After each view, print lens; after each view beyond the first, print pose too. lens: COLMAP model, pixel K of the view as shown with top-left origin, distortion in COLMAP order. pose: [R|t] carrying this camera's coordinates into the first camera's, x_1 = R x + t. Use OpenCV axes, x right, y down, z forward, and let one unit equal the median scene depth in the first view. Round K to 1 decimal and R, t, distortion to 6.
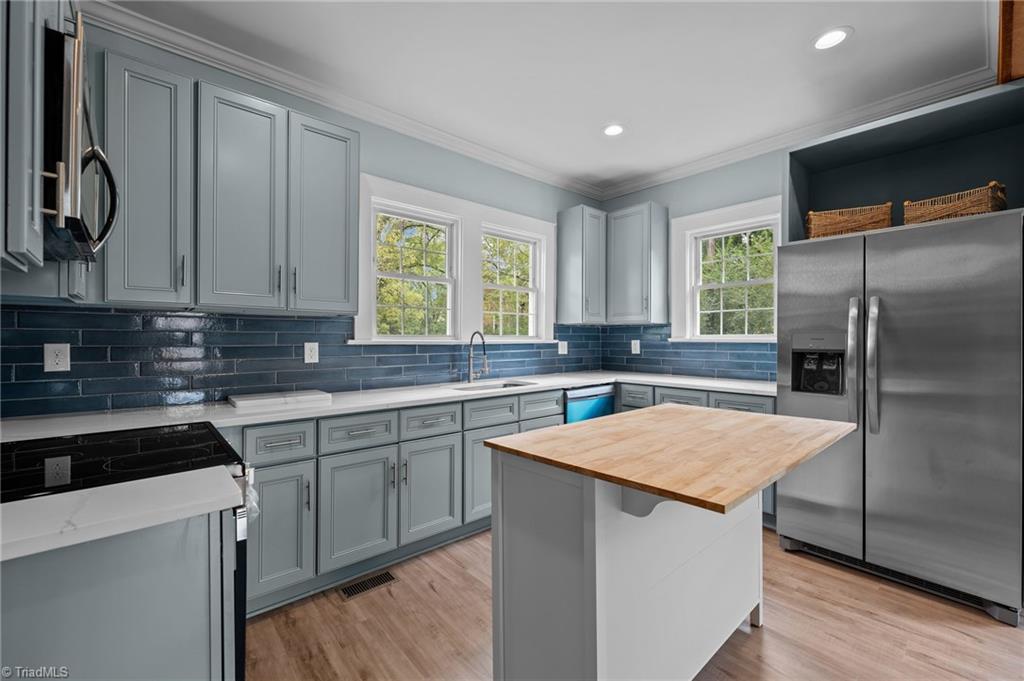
lens RADIAL K [[425.4, 0, 511.3], [0, 425.4, 340.6], [0, 0, 1]] dist [0.002036, -0.000449]
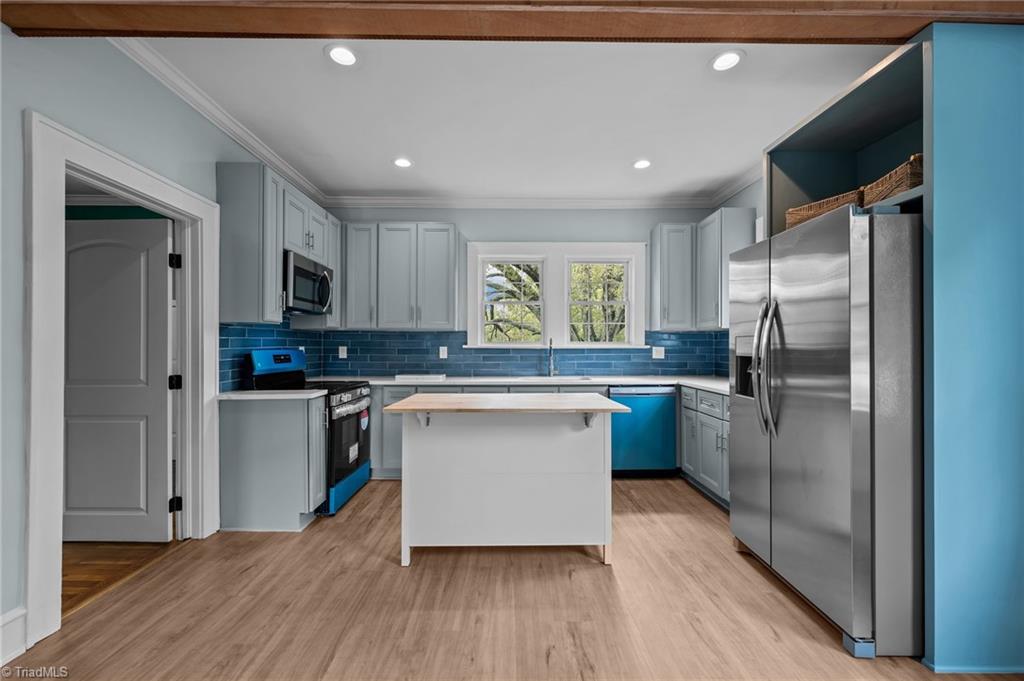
lens RADIAL K [[425.4, 0, 512.3], [0, 425.4, 343.4], [0, 0, 1]] dist [0.002036, -0.000449]
pose [[0.755091, -0.004609, -0.655603, 0.718255], [-0.003192, 0.999938, -0.010706, 0.007633], [0.655612, 0.010177, 0.755030, -0.101657]]
